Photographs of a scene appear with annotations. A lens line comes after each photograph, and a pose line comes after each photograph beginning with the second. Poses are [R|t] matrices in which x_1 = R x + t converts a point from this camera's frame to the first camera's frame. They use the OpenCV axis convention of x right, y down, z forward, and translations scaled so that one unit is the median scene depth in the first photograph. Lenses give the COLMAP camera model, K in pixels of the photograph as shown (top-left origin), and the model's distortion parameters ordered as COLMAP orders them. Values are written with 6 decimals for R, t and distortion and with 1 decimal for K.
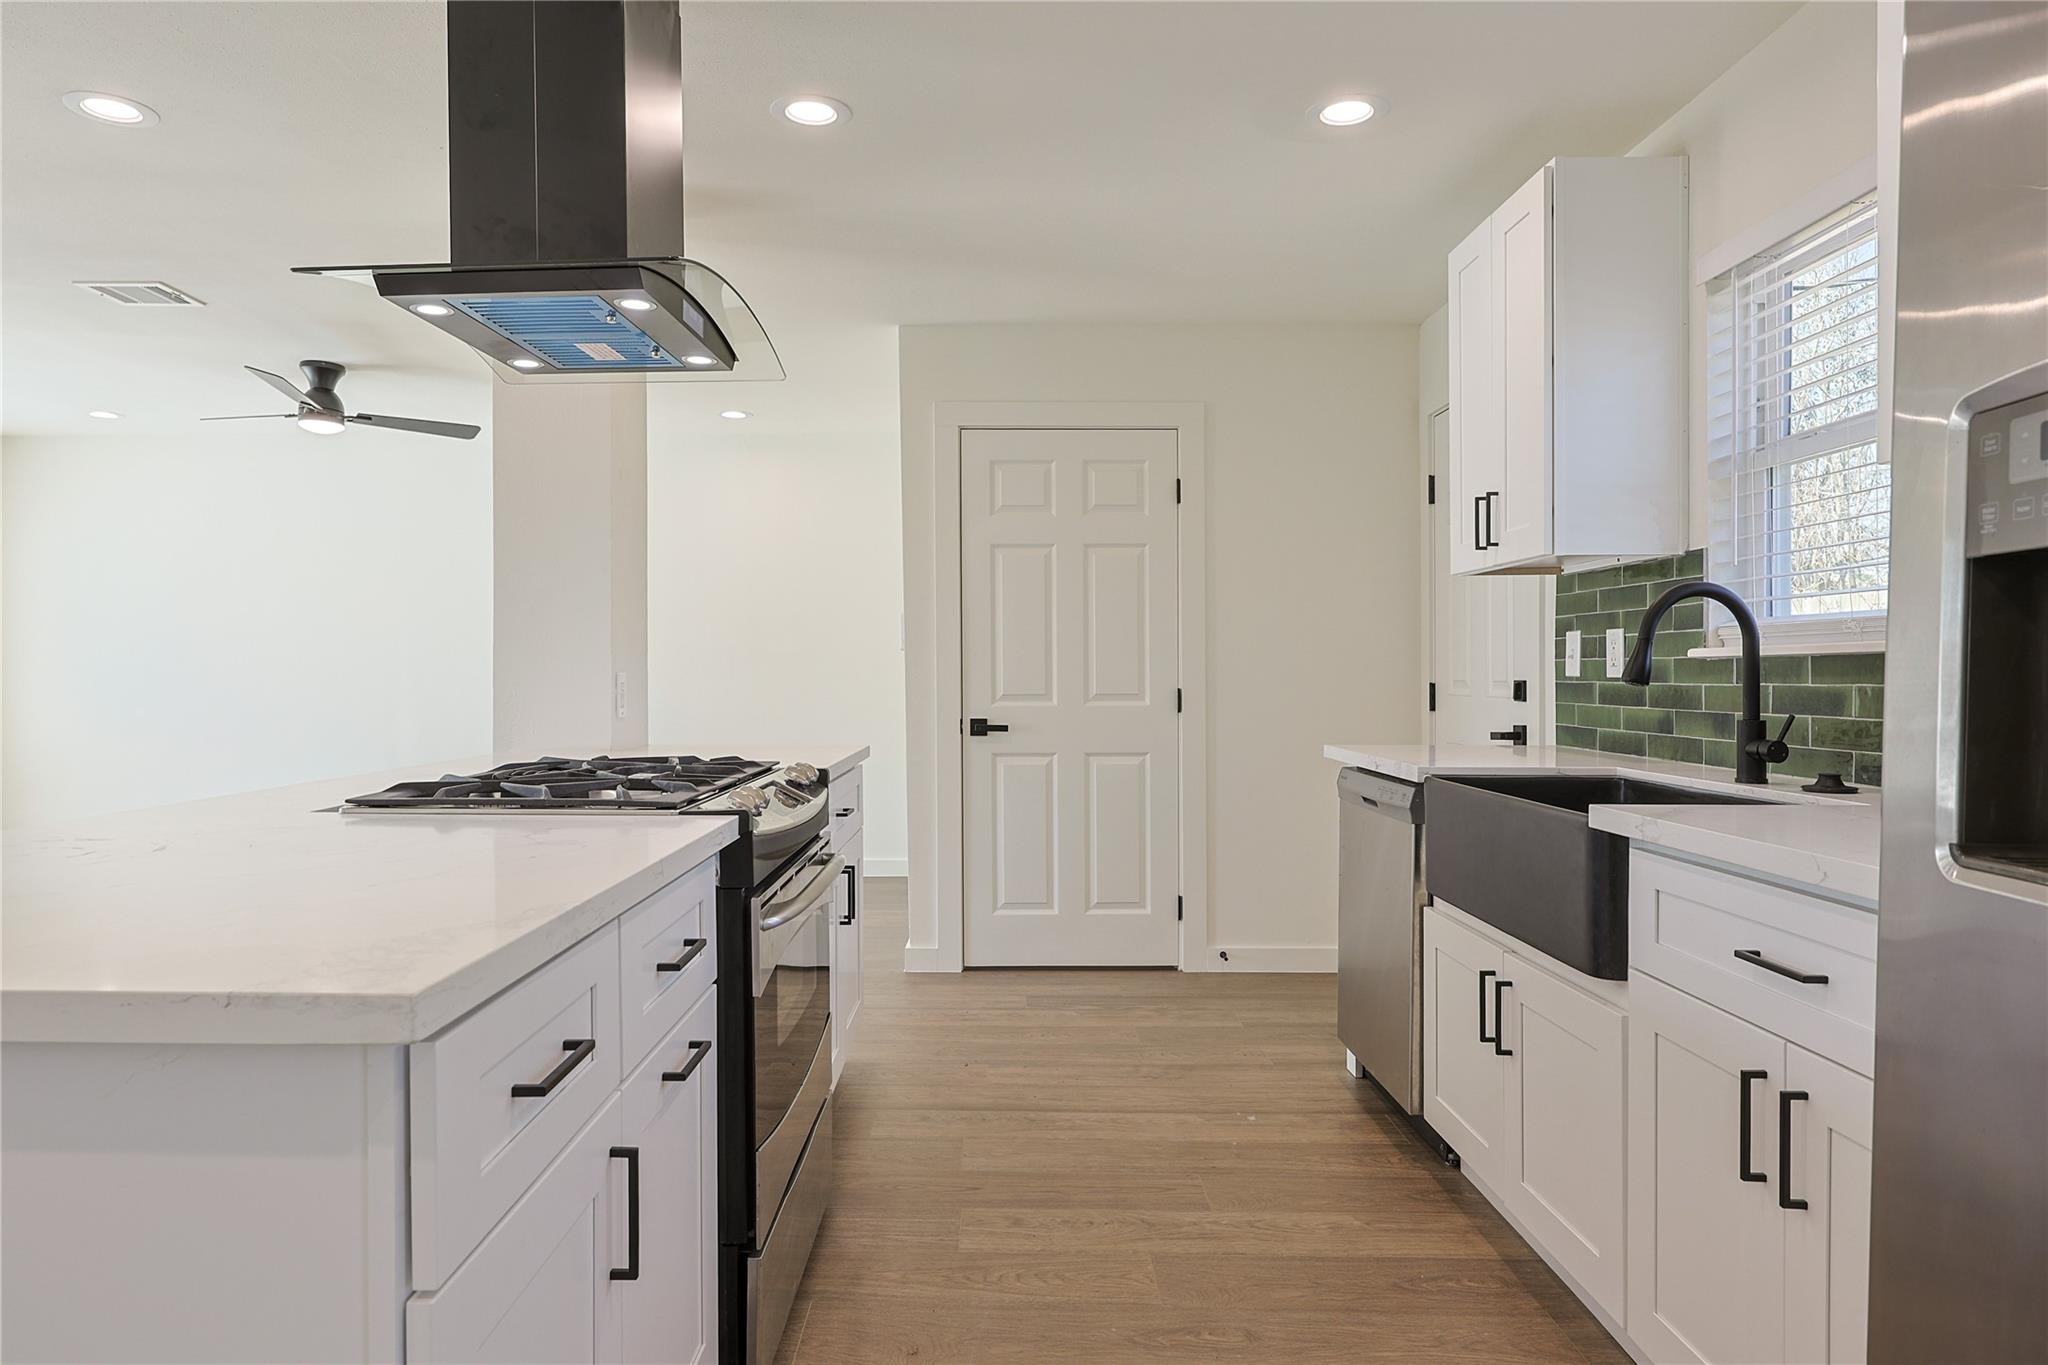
lens RADIAL K [[1251.9, 0, 982.0], [0, 1251.9, 663.8], [0, 0, 1]] dist [0.014023, 0.000514]
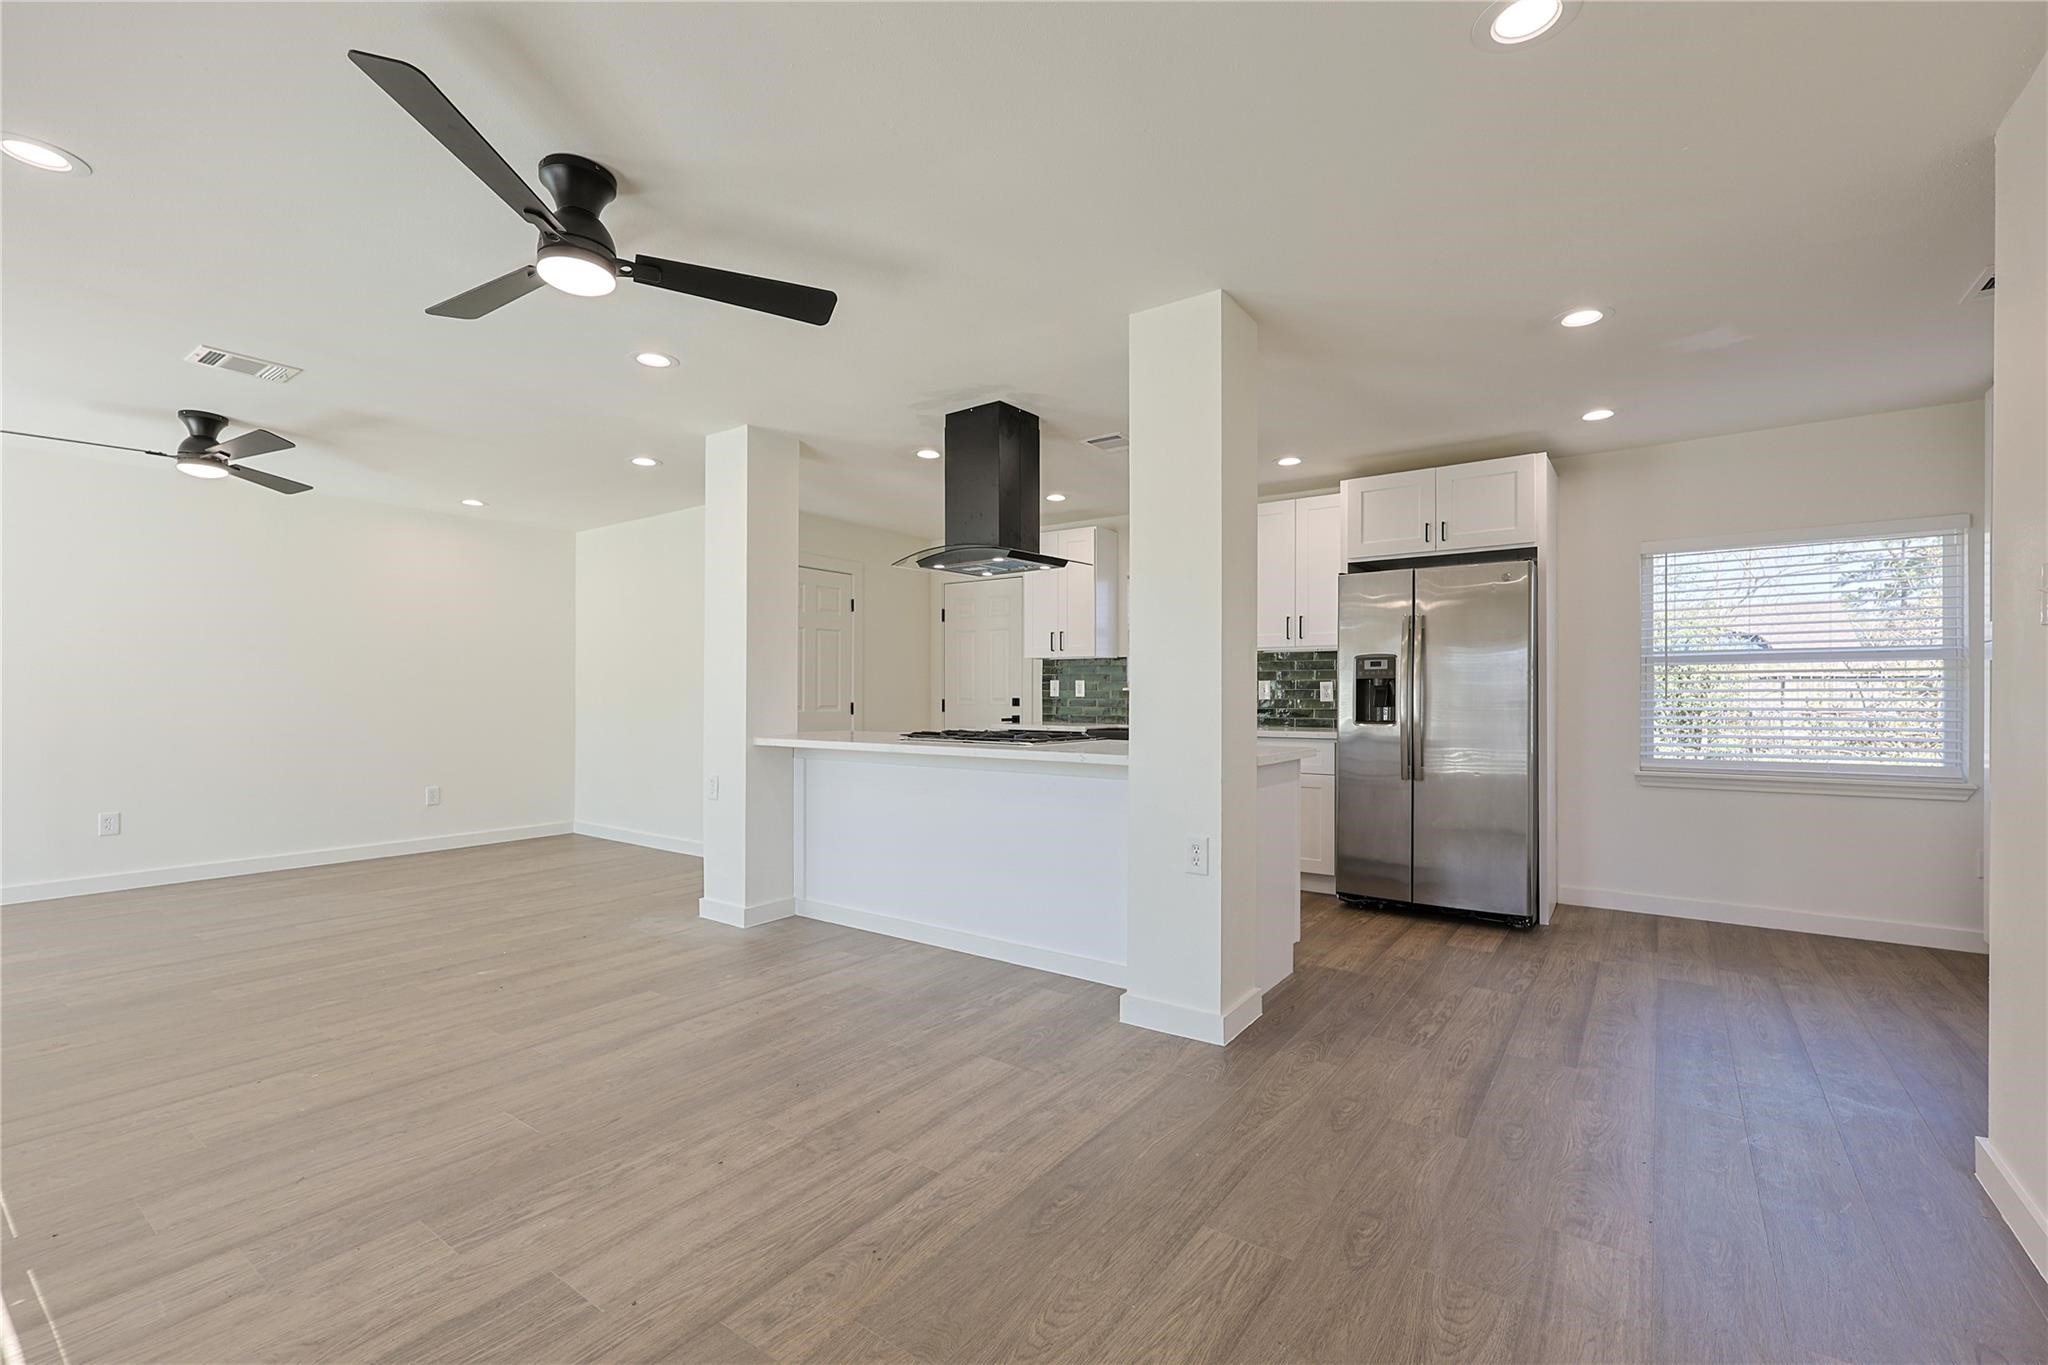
lens RADIAL K [[878.2, 0, 1036.4], [0, 878.2, 699.8], [0, 0, 1]] dist [-0.002237, 0.000509]
pose [[0.555334, -0.005421, 0.831610, -1.064596], [-0.006426, 0.999921, 0.010810, -0.002763], [-0.831603, -0.011347, 0.555255, -0.048963]]
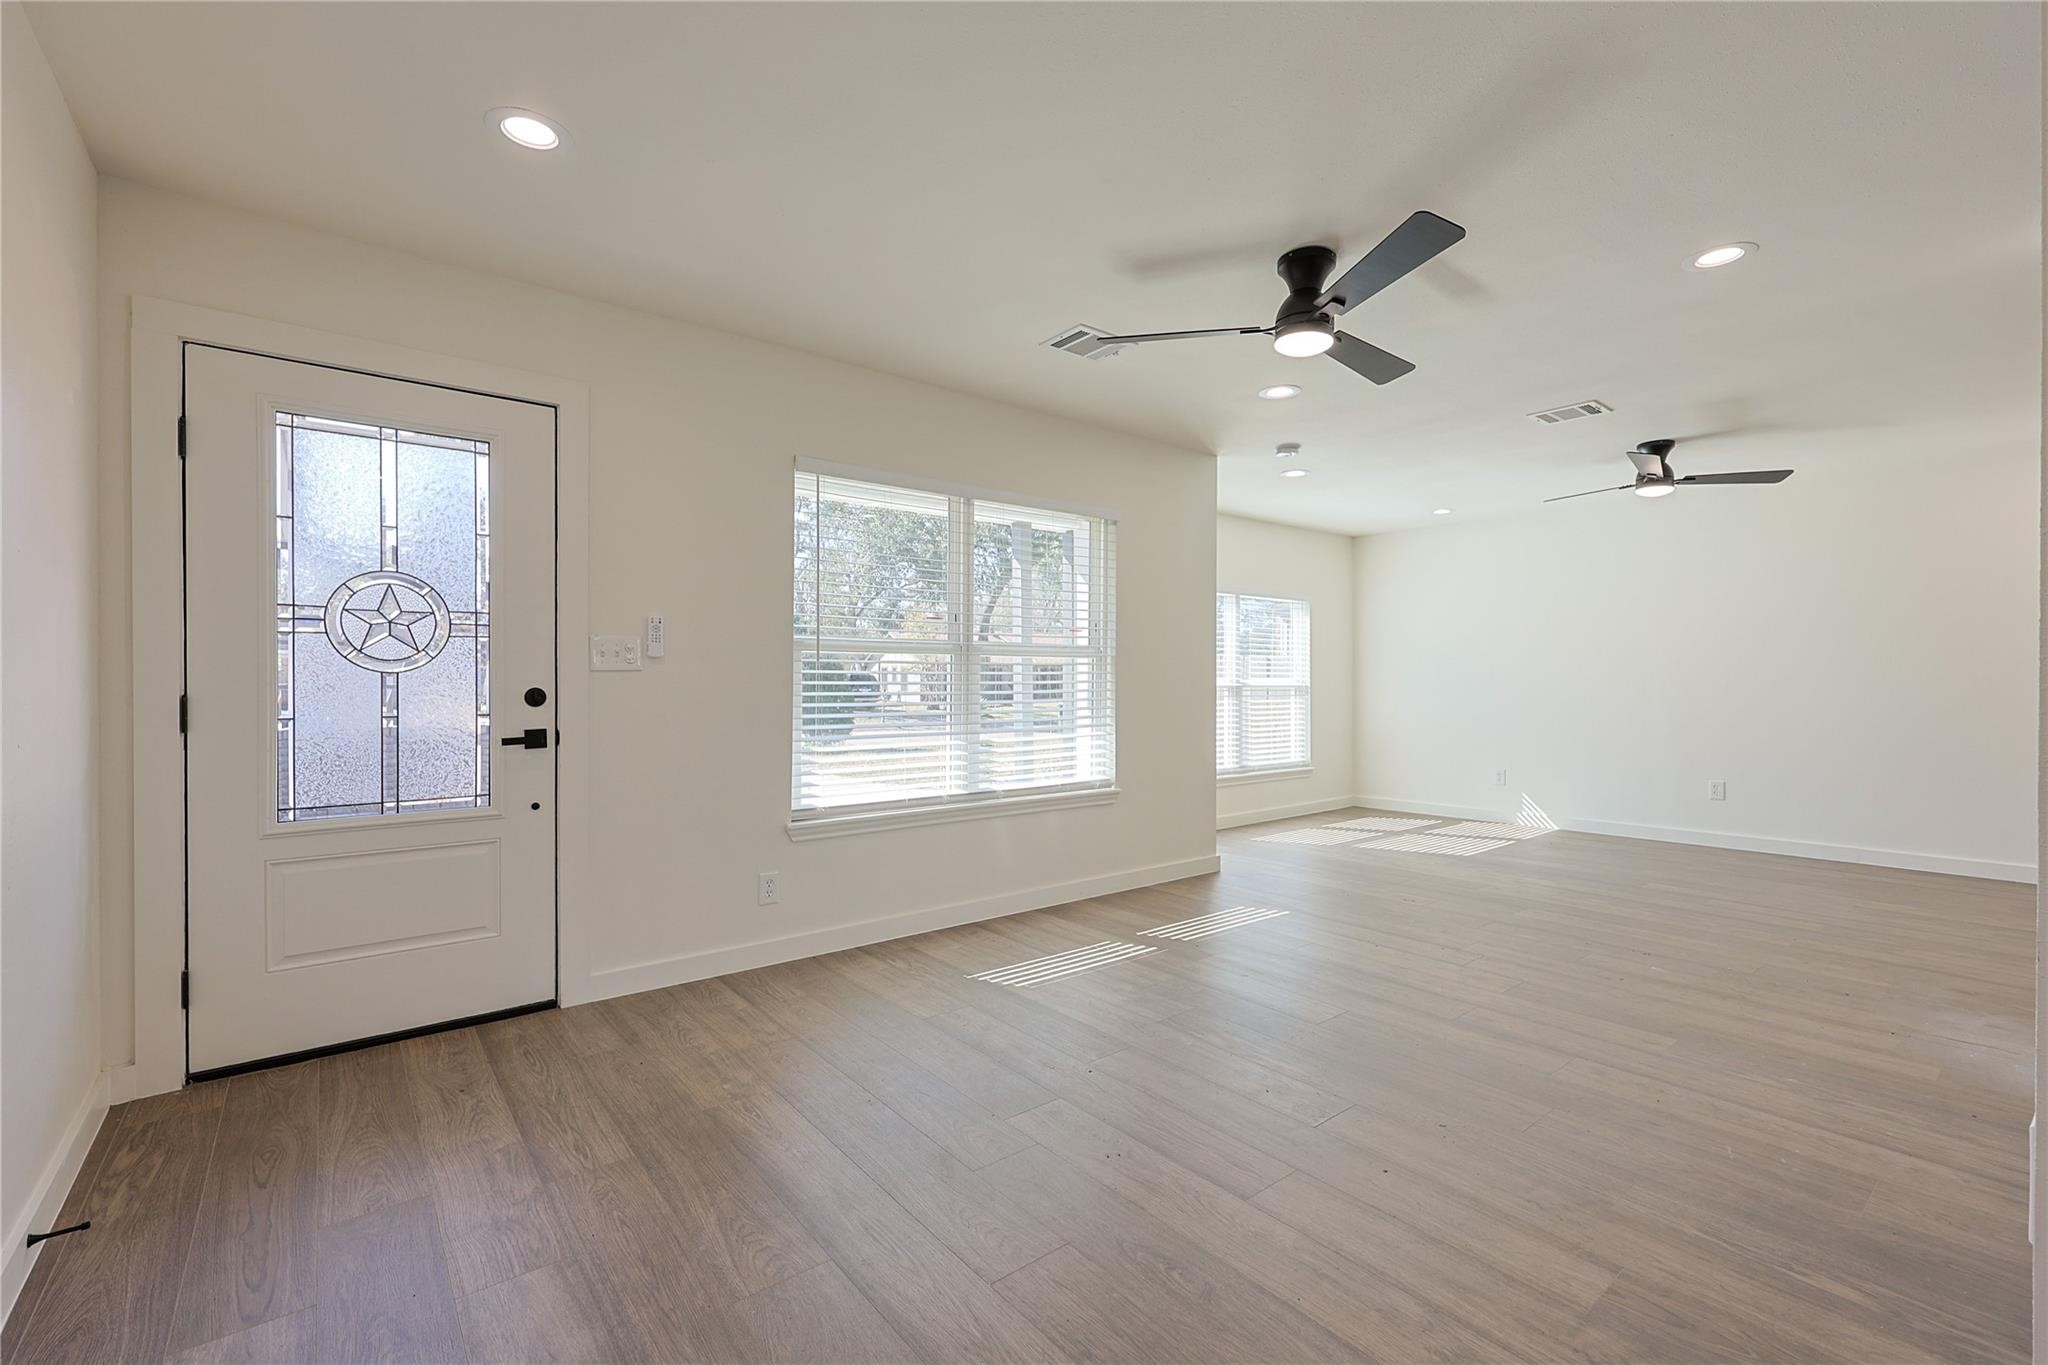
lens RADIAL K [[878.2, 0, 1021.0], [0, 878.2, 686.0], [0, 0, 1]] dist [-0.002237, 0.000509]
pose [[0.642864, 0.000305, -0.765980, -0.355149], [0.008249, 0.999939, 0.007322, -0.000035], [0.765936, -0.011026, 0.642823, -0.115641]]
